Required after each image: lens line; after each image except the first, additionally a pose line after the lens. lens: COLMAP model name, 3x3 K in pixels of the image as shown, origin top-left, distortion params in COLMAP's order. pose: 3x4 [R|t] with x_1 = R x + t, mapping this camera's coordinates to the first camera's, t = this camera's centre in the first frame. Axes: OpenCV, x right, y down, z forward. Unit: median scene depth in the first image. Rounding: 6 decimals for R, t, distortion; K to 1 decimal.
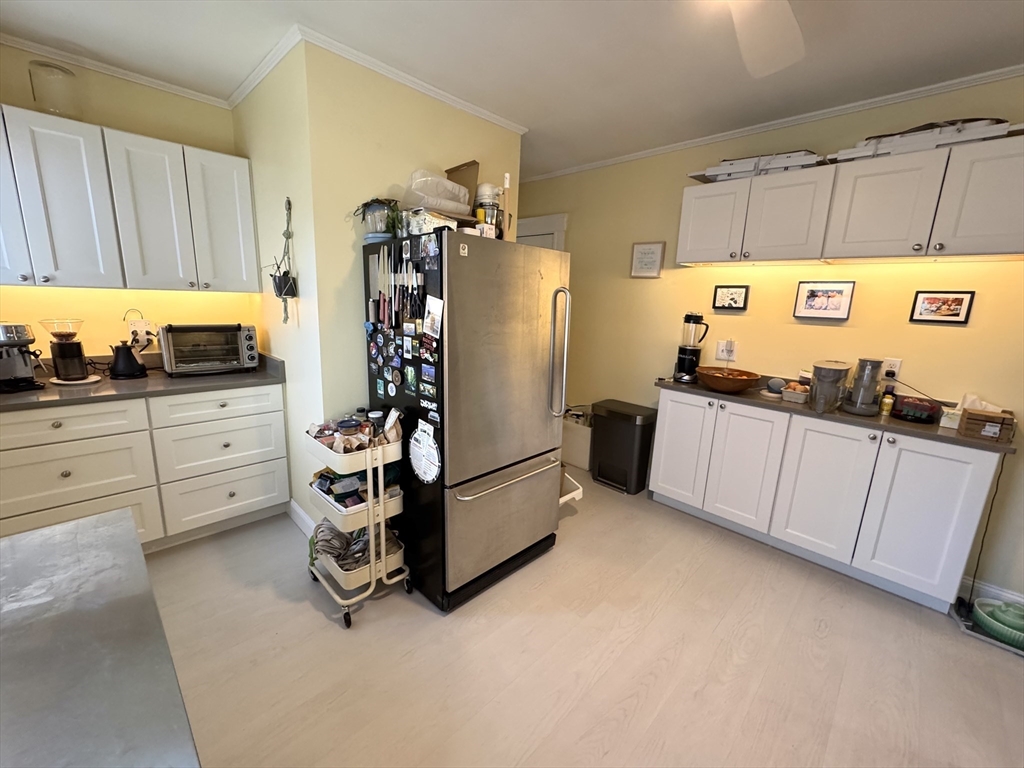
lens RADIAL K [[410.8, 0, 512.0], [0, 410.8, 382.7], [0, 0, 1]] dist [0.001309, 0.000192]
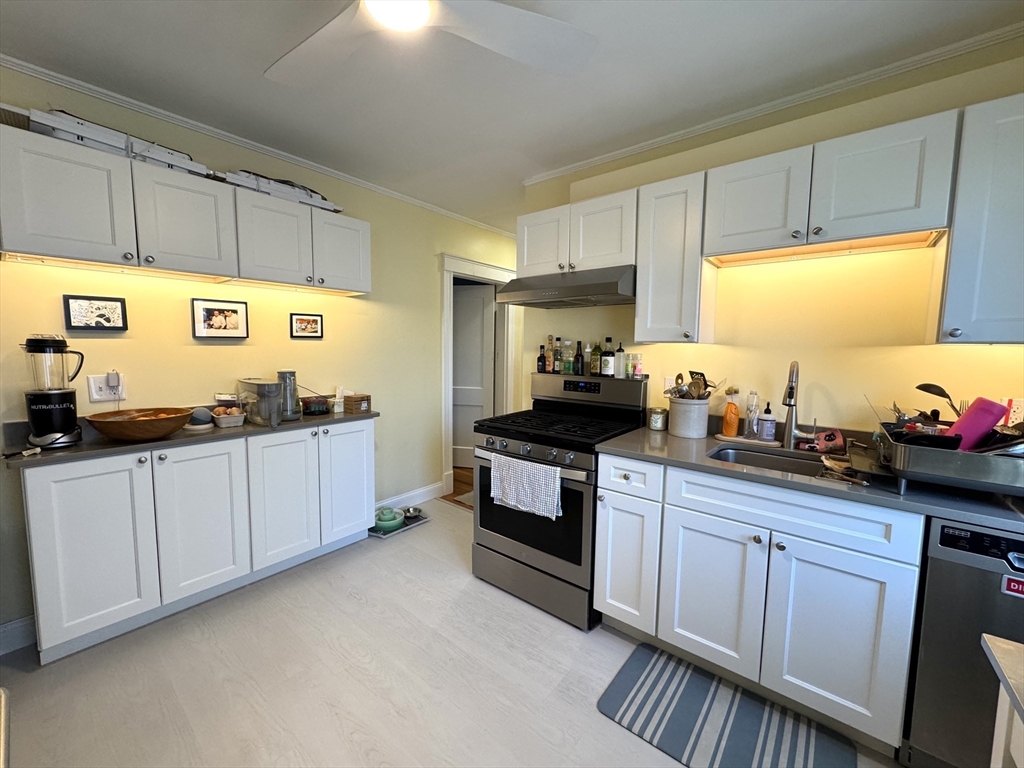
lens RADIAL K [[410.8, 0, 512.0], [0, 410.8, 382.7], [0, 0, 1]] dist [0.001309, 0.000192]
pose [[-0.099284, -0.134076, 0.985985, -0.290023], [0.189137, 0.970274, 0.150985, -0.071472], [-0.976919, 0.201477, -0.070974, 0.424672]]
